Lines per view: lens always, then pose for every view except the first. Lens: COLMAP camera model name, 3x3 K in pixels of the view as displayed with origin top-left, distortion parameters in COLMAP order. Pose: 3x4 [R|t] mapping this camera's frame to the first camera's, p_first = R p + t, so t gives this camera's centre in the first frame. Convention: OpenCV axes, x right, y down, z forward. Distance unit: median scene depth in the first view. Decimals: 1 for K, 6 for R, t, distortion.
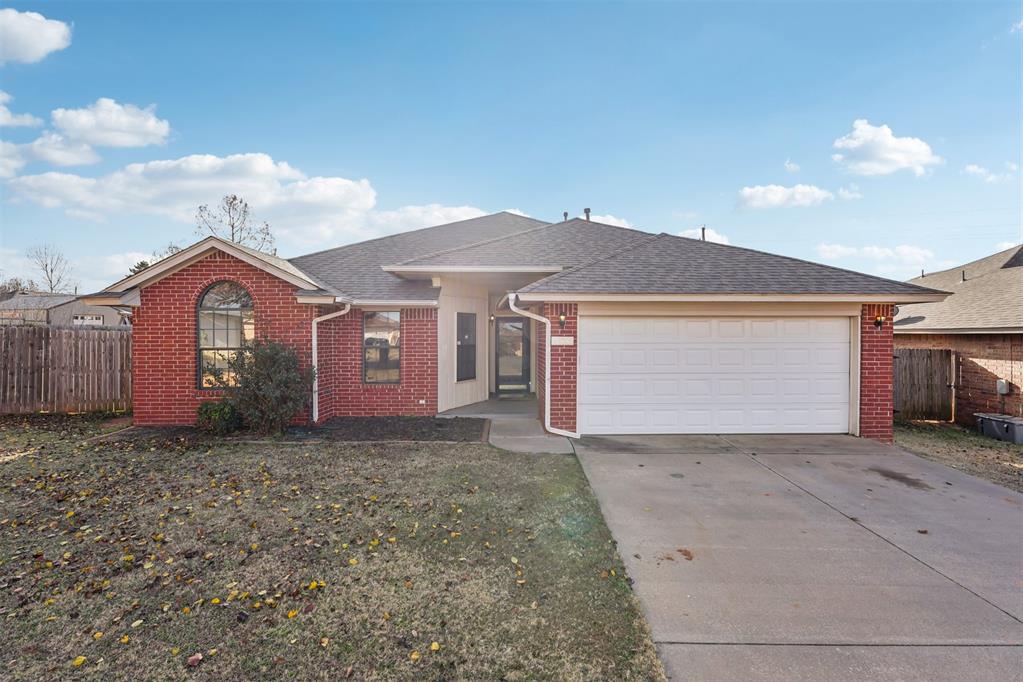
lens RADIAL K [[487.9, 0, 513.4], [0, 487.9, 335.3], [0, 0, 1]] dist [0.000869, -0.000147]
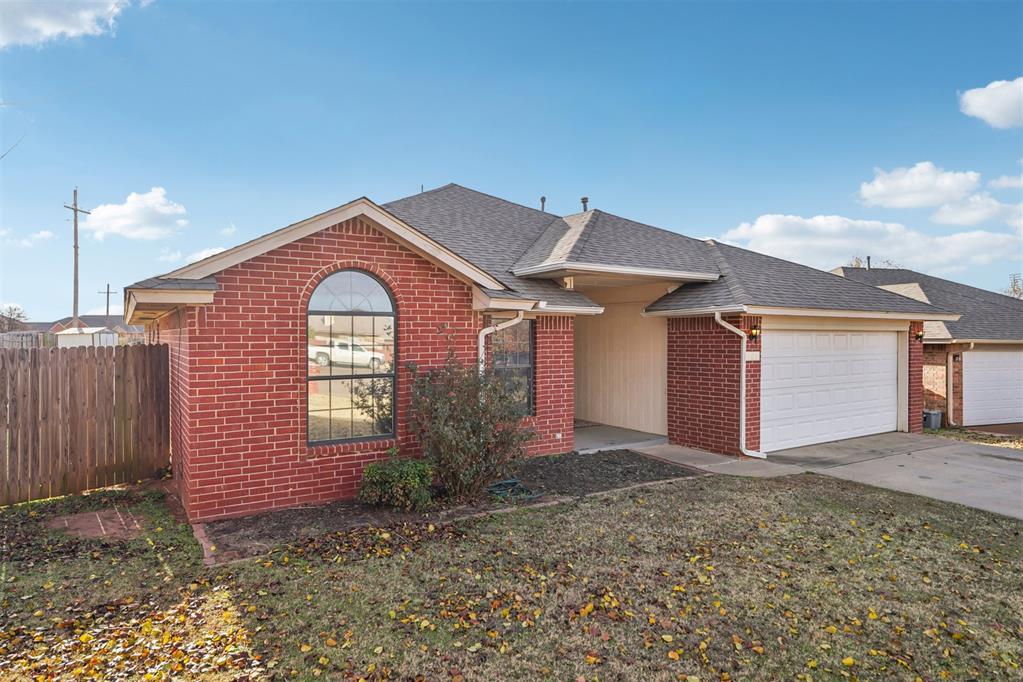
lens RADIAL K [[613.9, 0, 507.7], [0, 613.9, 340.5], [0, 0, 1]] dist [-0.001252, -0.000331]
pose [[0.846838, -0.003025, 0.531842, -0.847632], [0.002941, 0.999995, 0.001006, -0.019520], [-0.531843, 0.000712, 0.846843, 0.230754]]
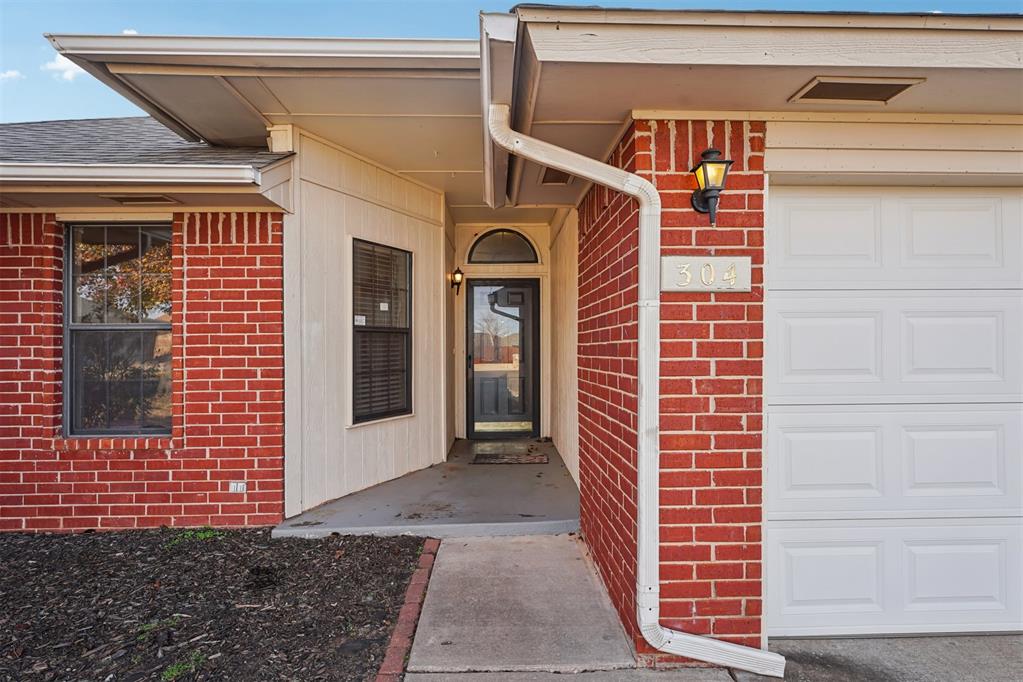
lens RADIAL K [[560.1, 0, 509.2], [0, 560.1, 347.9], [0, 0, 1]] dist [0.006305, 0.000311]
pose [[0.999914, -0.006031, 0.011630, -0.001344], [0.006036, 0.999982, -0.000442, 0.044018], [-0.011627, 0.000512, 0.999932, 0.660170]]
